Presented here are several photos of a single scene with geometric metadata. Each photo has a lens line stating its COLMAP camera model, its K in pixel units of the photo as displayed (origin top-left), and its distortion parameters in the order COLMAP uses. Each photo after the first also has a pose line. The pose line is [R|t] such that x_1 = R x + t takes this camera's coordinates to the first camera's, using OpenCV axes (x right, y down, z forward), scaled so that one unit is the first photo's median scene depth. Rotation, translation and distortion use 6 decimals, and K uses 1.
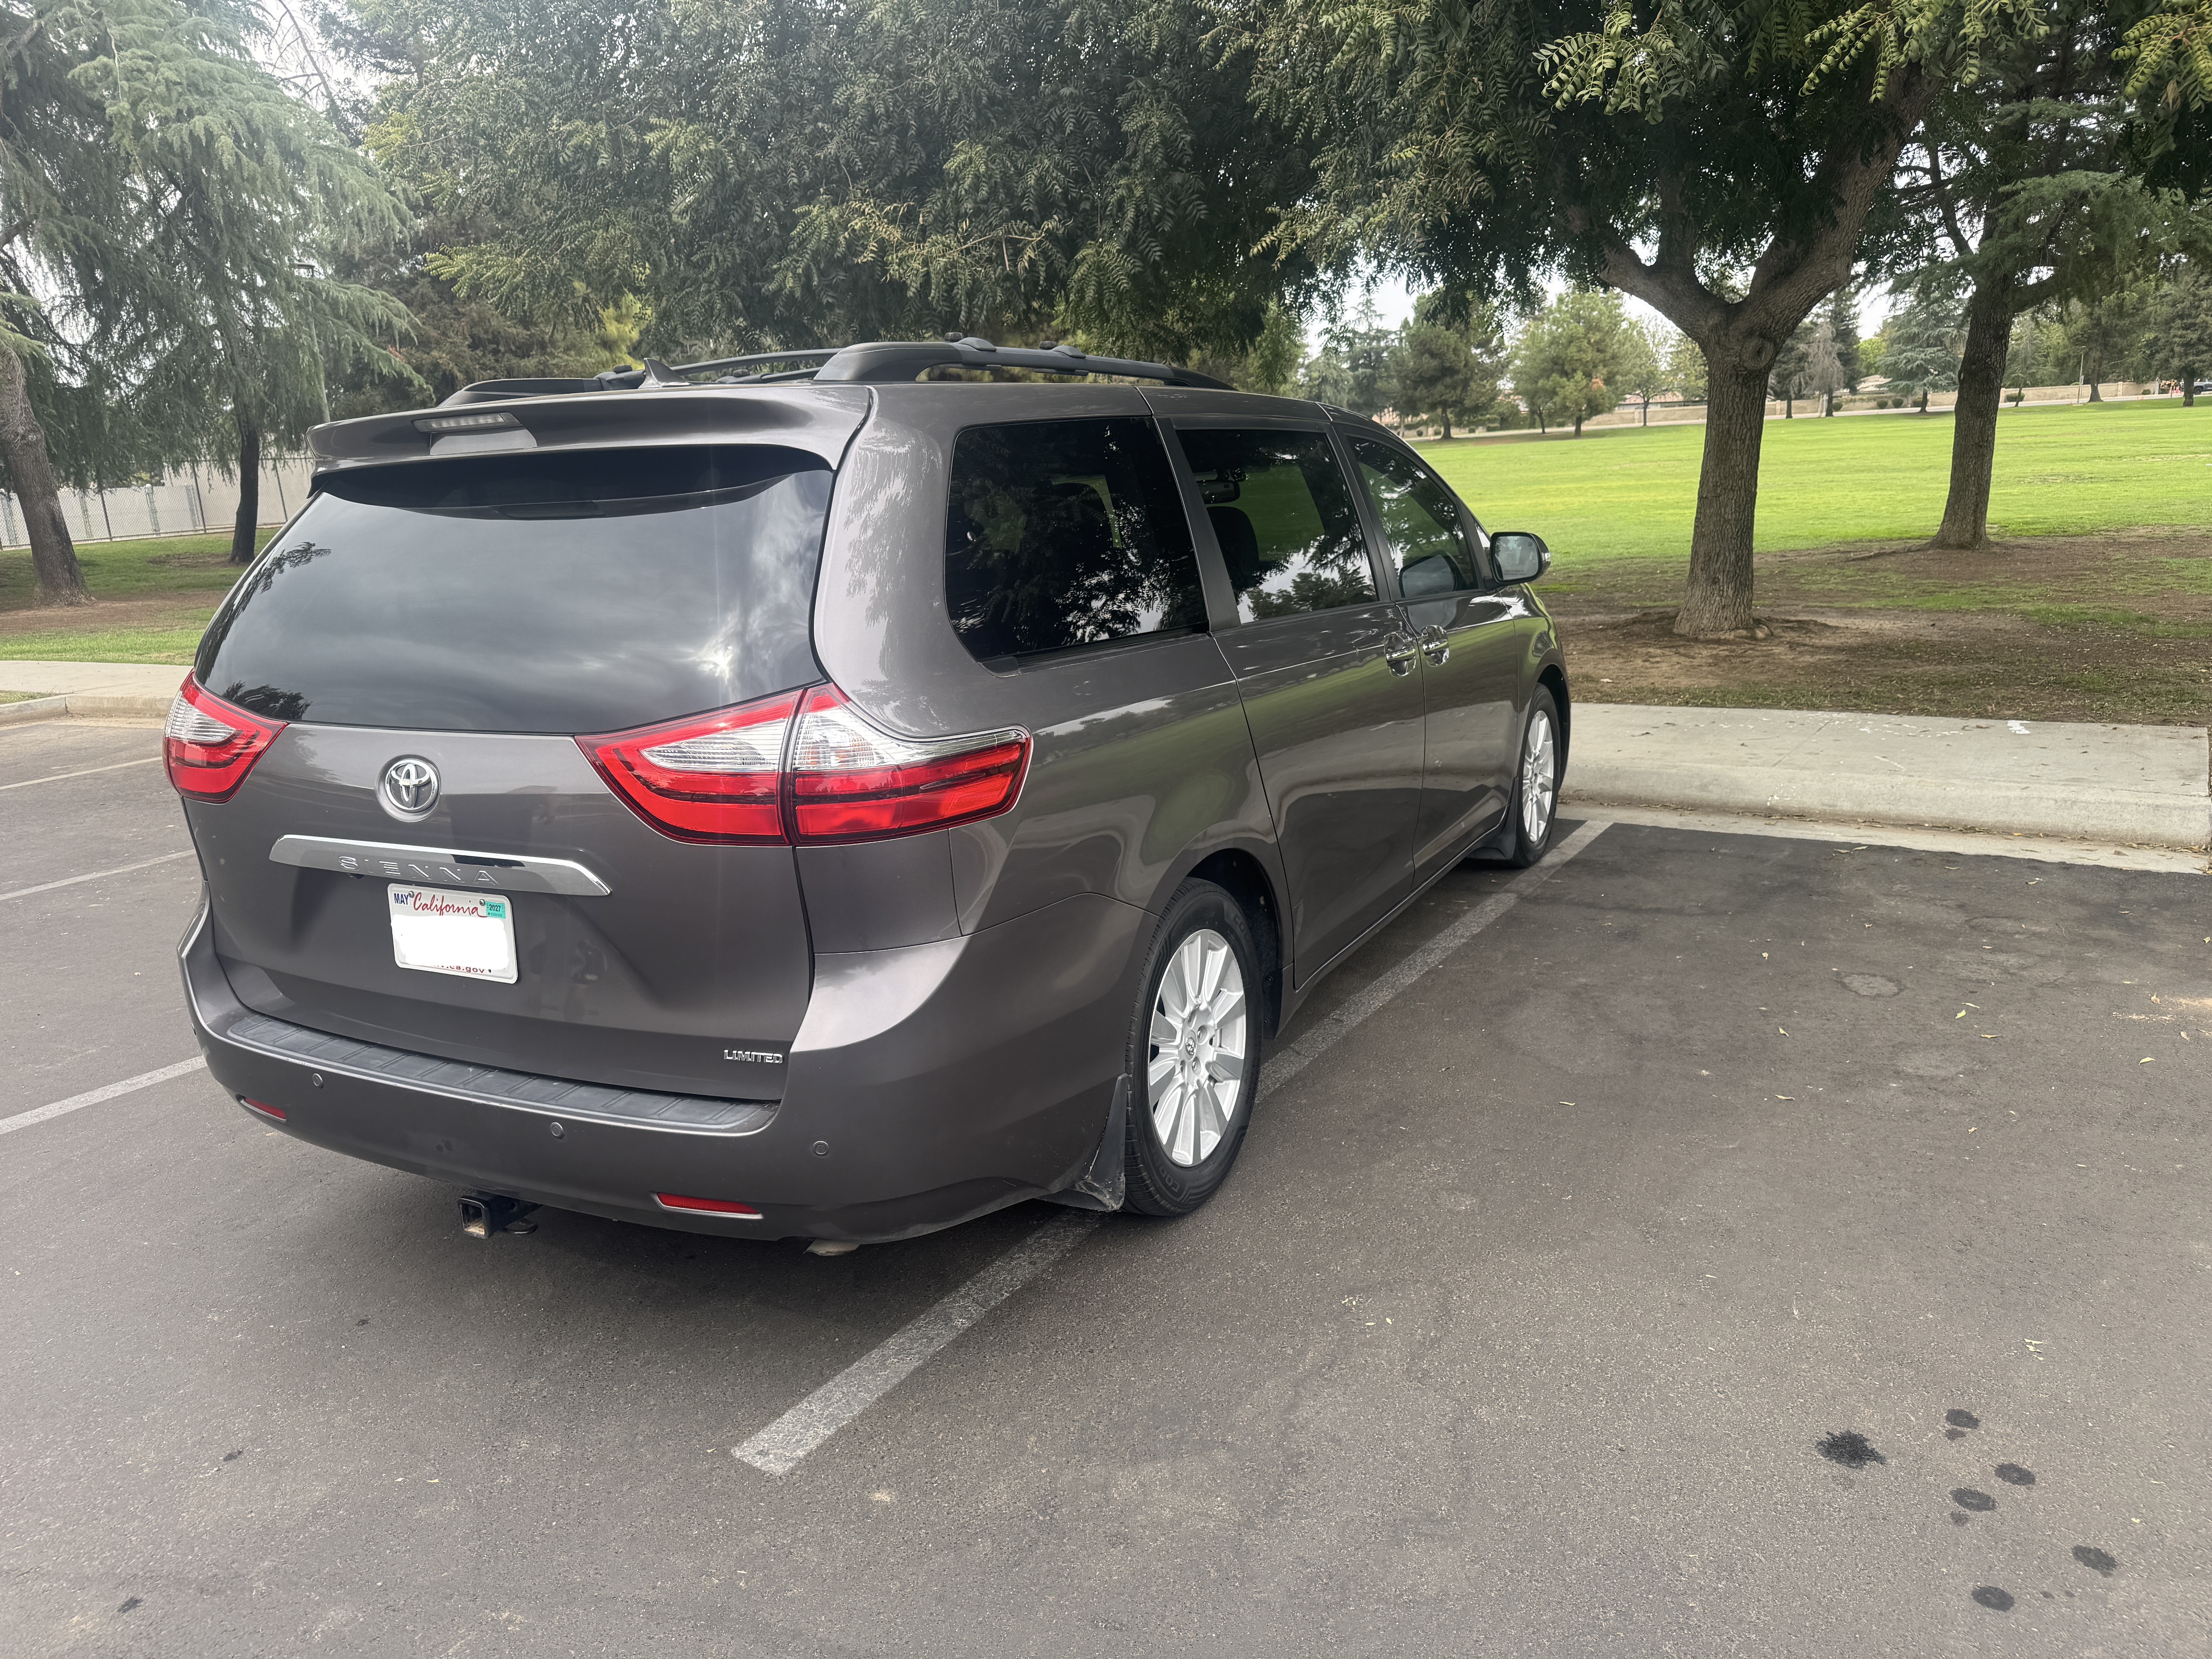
lens RADIAL K [[1581.0, 0, 1083.6], [0, 1581.0, 827.7], [0, 0, 1]] dist [0.021007, -0.011619]
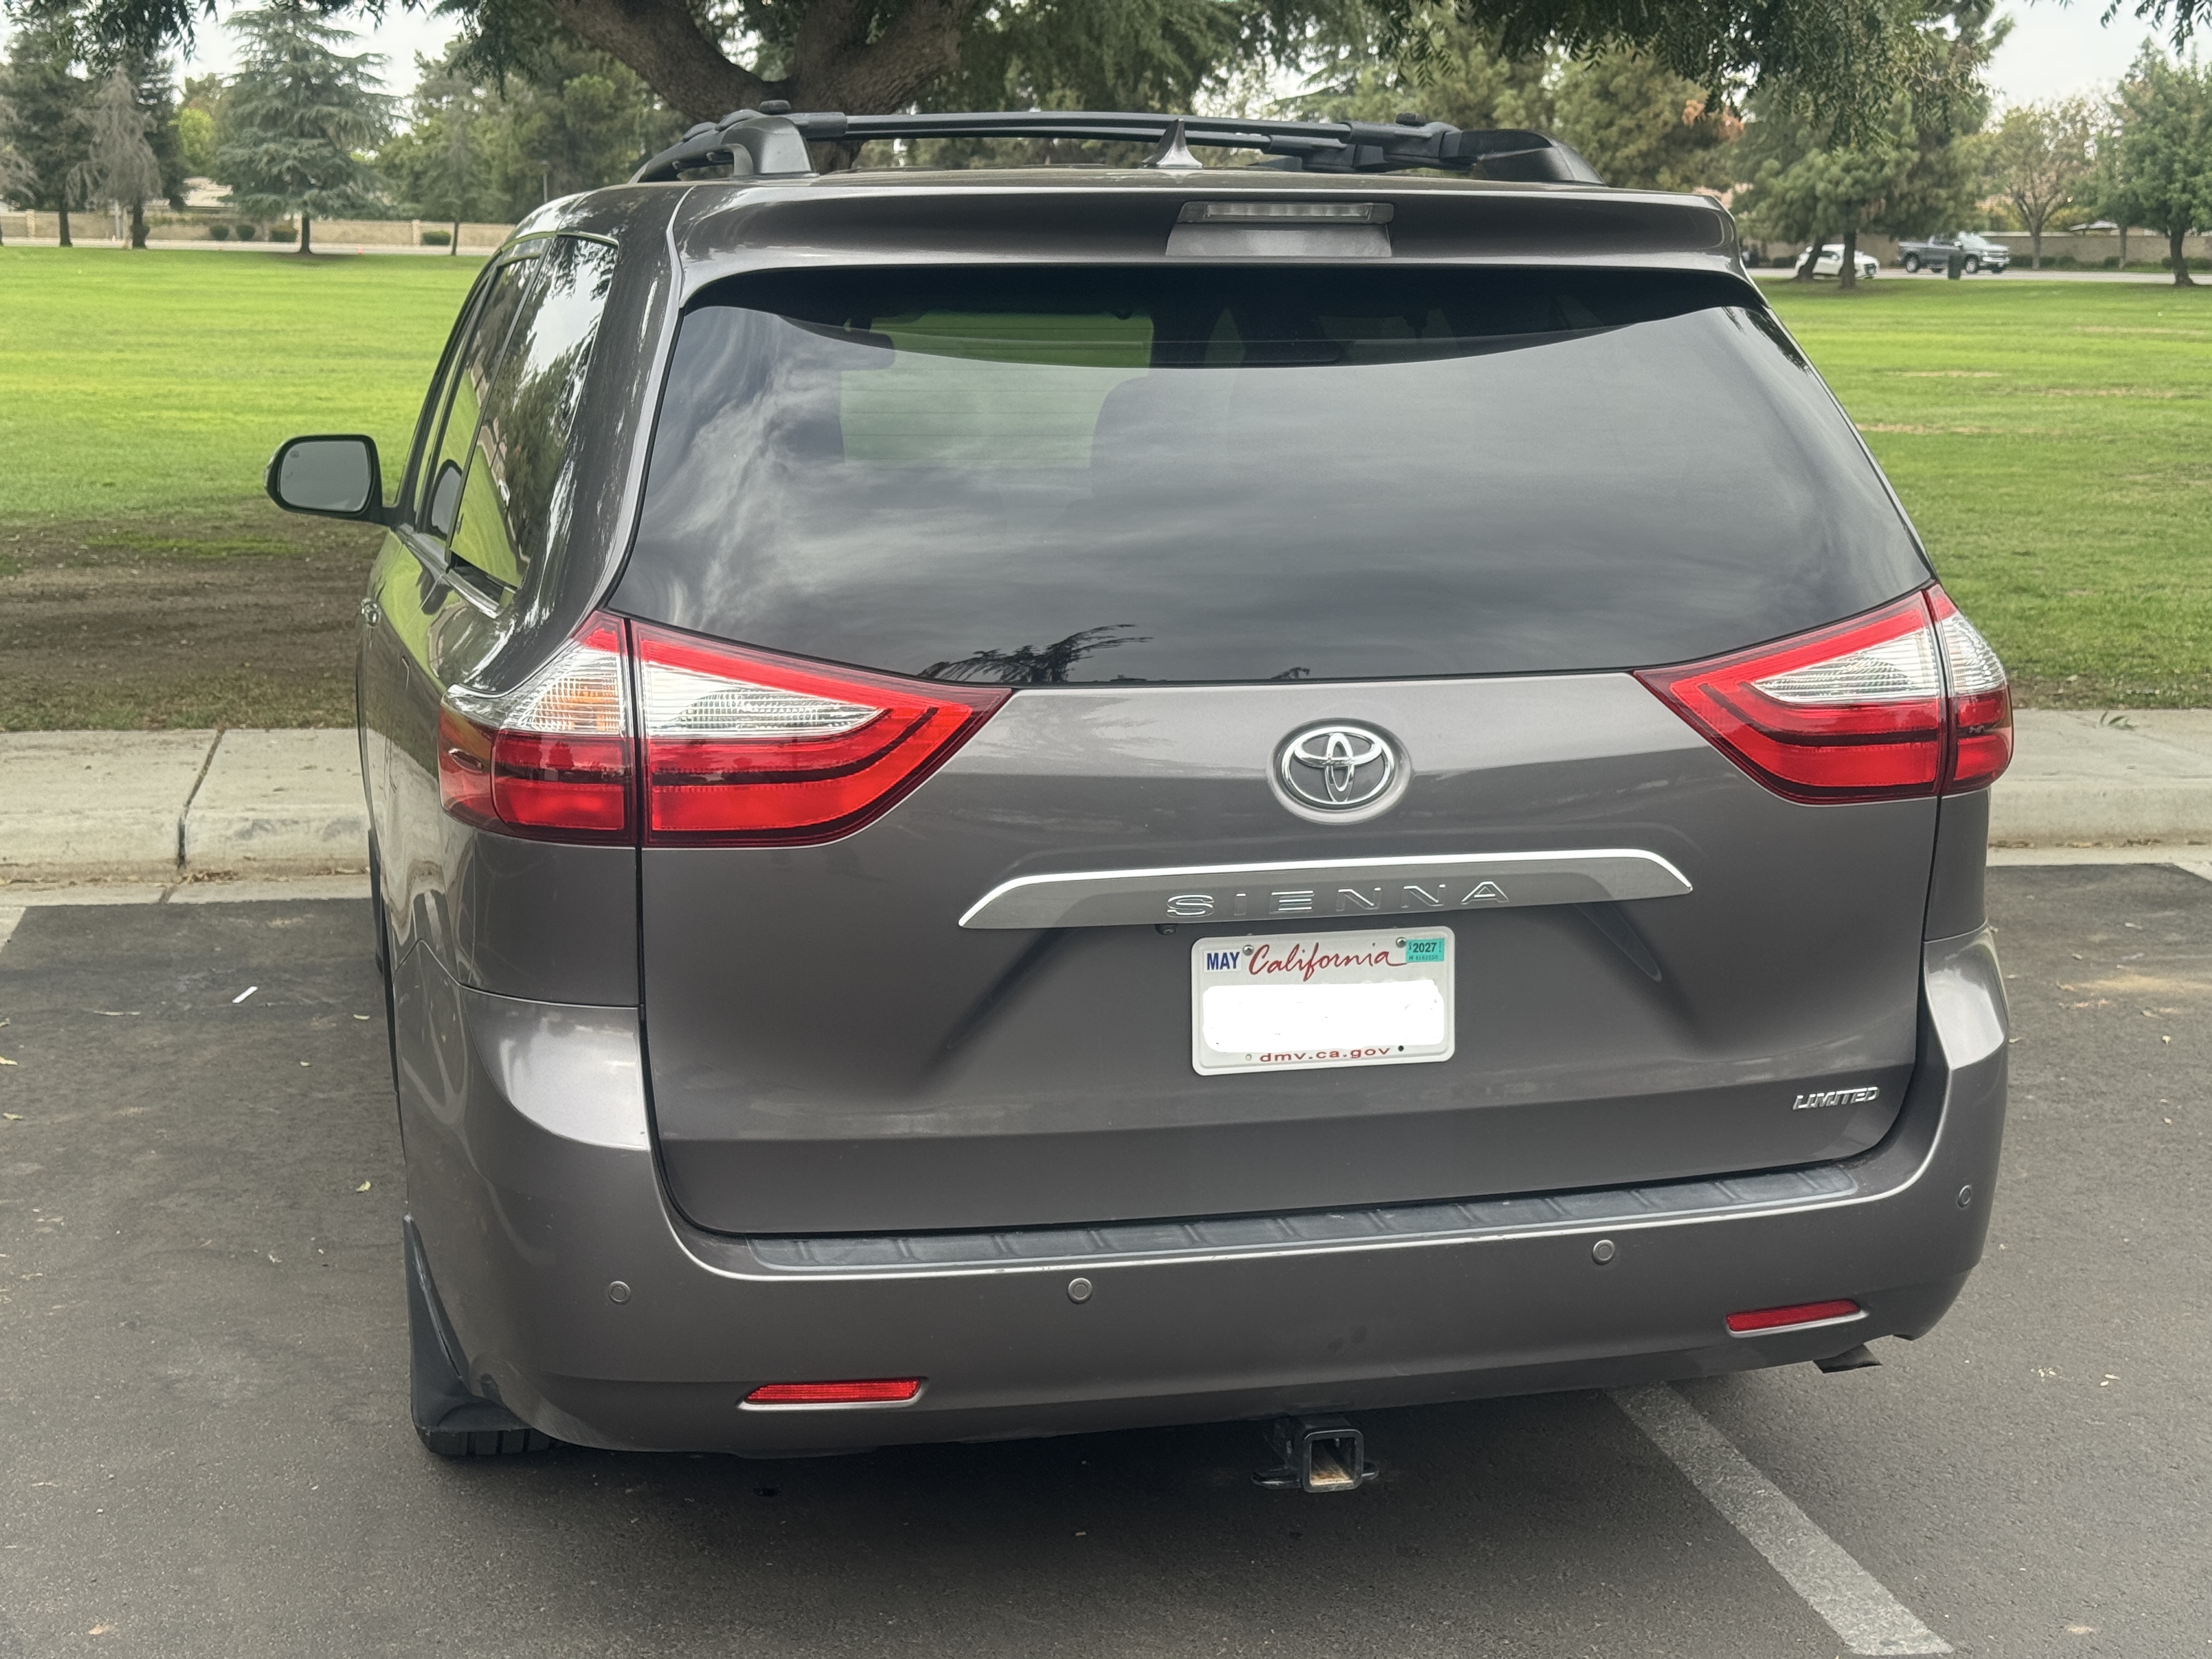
lens RADIAL K [[3135.1, 0, 1103.1], [0, 3135.1, 824.3], [0, 0, 1]] dist [0.131171, 0.000000]
pose [[0.748623, -0.061730, 0.660116, -0.103419], [0.107704, 0.993754, -0.029216, 0.001832], [-0.654189, 0.092969, 0.750596, 0.008191]]
